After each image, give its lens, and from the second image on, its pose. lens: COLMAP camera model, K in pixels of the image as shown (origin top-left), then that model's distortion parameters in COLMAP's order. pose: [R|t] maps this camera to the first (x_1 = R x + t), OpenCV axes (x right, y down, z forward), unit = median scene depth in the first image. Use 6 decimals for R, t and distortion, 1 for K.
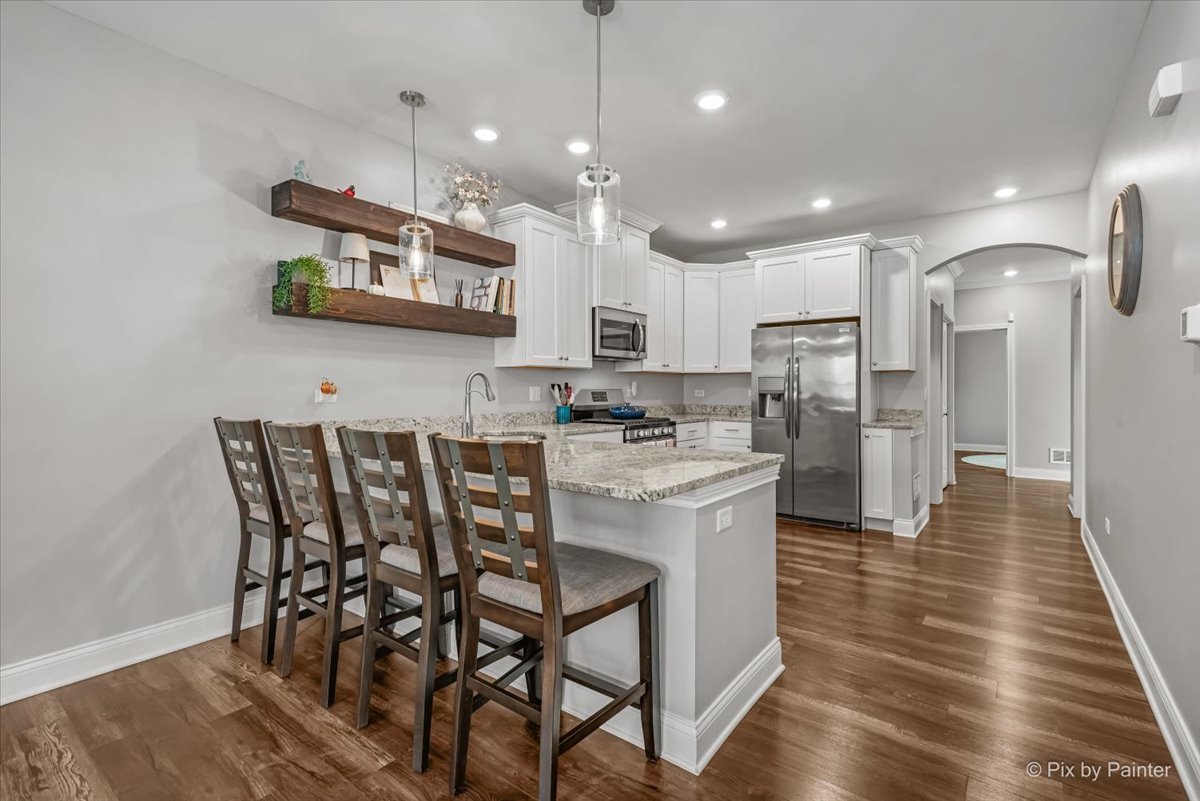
lens RADIAL K [[545.6, 0, 599.0], [0, 545.6, 395.3], [0, 0, 1]] dist [0.014516, -0.000863]
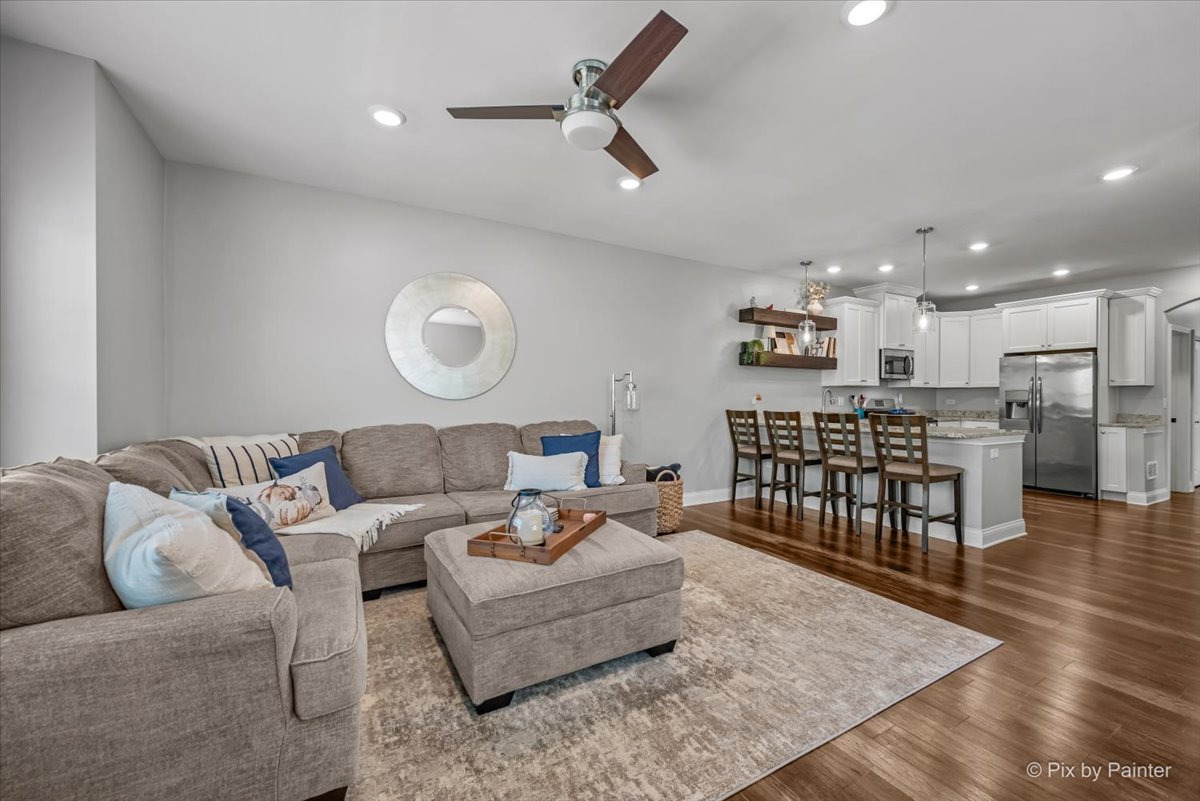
lens RADIAL K [[474.5, 0, 605.8], [0, 474.5, 397.0], [0, 0, 1]] dist [0.010700, -0.000600]
pose [[0.920993, 0.002983, -0.389567, -0.213215], [-0.008430, 0.999889, -0.012272, 0.008603], [0.389487, 0.014586, 0.920916, -0.649672]]
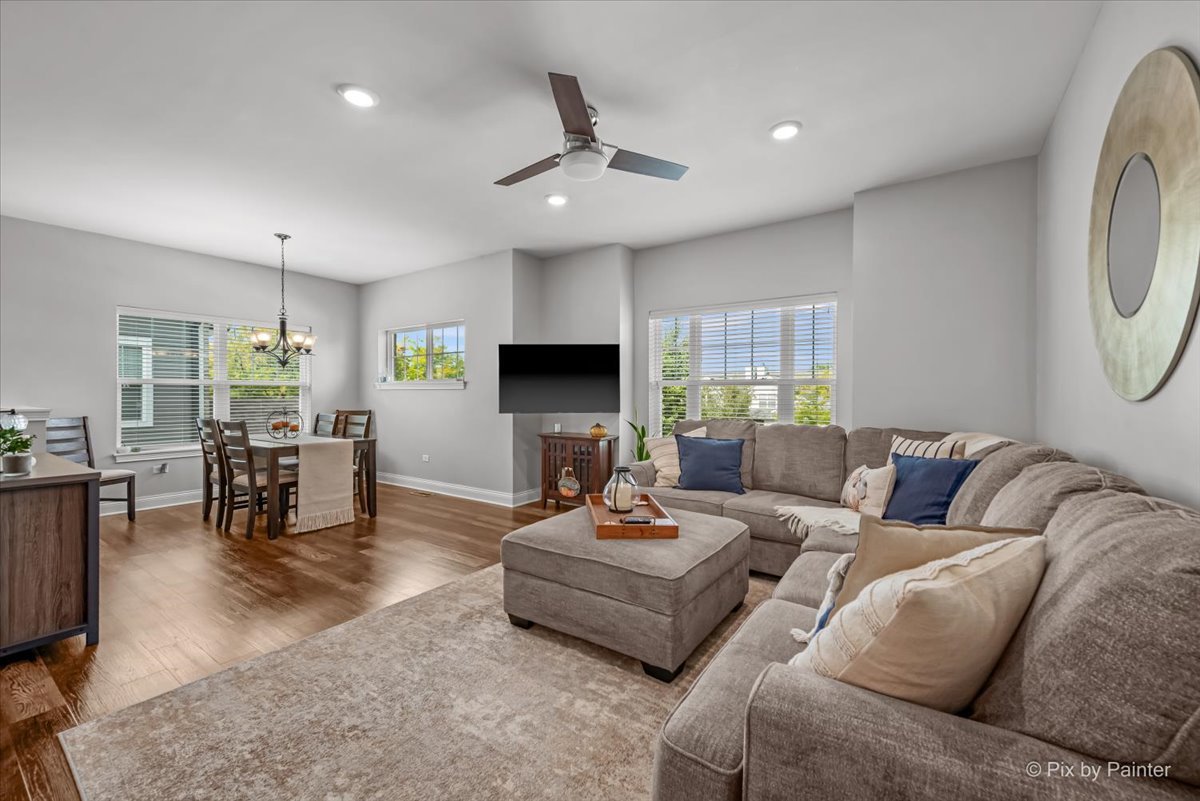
lens RADIAL K [[474.5, 0, 605.8], [0, 474.5, 397.0], [0, 0, 1]] dist [0.010700, -0.000600]
pose [[-0.998643, -0.001298, -0.052059, -0.422005], [-0.002331, 0.999802, 0.019775, -0.005503], [0.052023, 0.019869, -0.998448, 0.387964]]
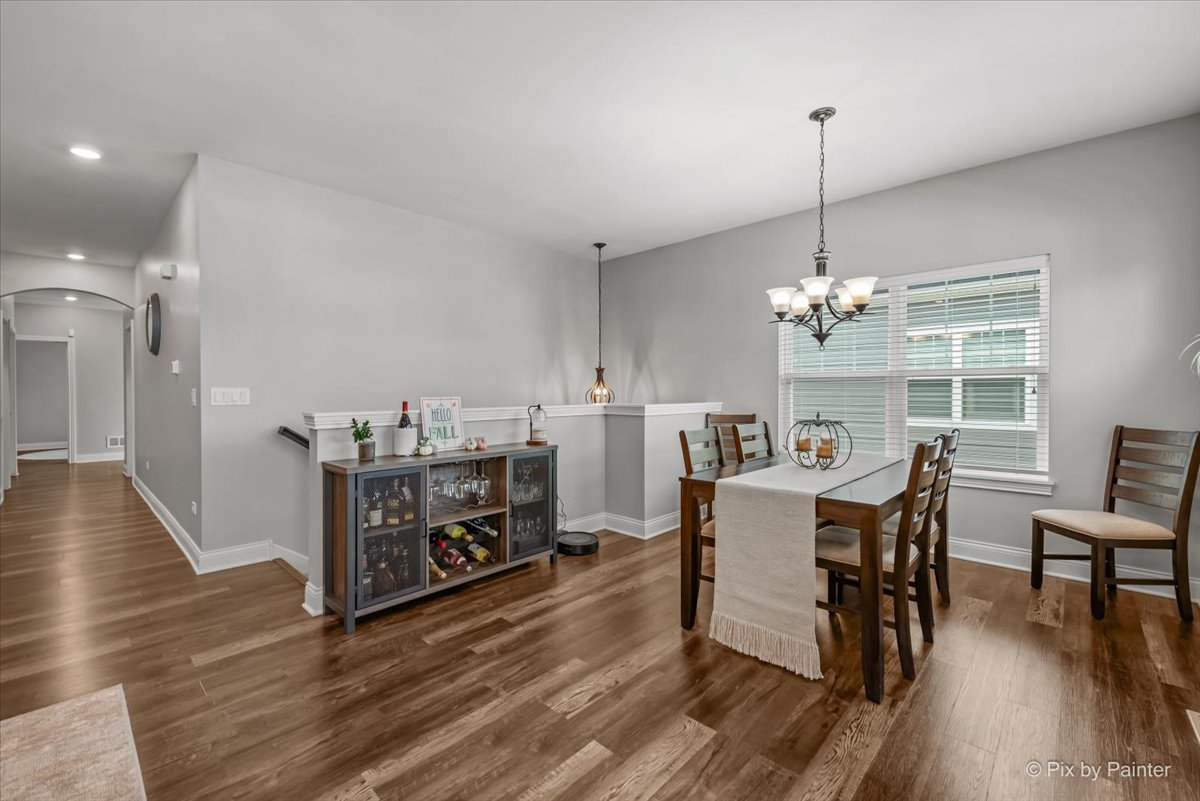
lens RADIAL K [[502.6, 0, 598.0], [0, 502.6, 391.1], [0, 0, 1]] dist [0.012828, -0.000344]
pose [[0.105792, -0.002869, 0.994384, -0.429460], [0.015004, 0.999887, 0.001288, 0.005690], [-0.994275, 0.014784, 0.105823, -0.480113]]
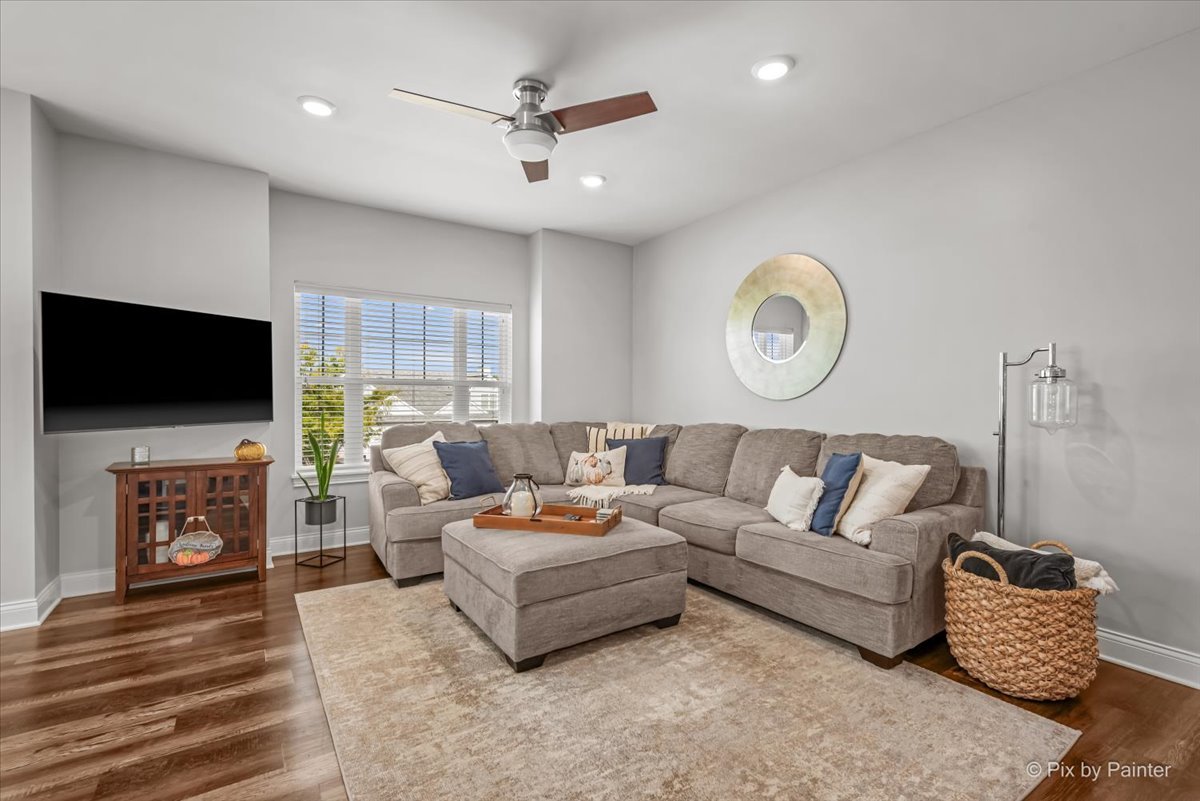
lens RADIAL K [[545.6, 0, 599.0], [0, 545.6, 395.3], [0, 0, 1]] dist [0.014516, -0.000863]
pose [[-0.333864, -0.004160, -0.942612, 0.124815], [-0.016151, 0.999869, 0.001308, 0.000992], [0.942483, 0.015661, -0.333888, 0.081311]]
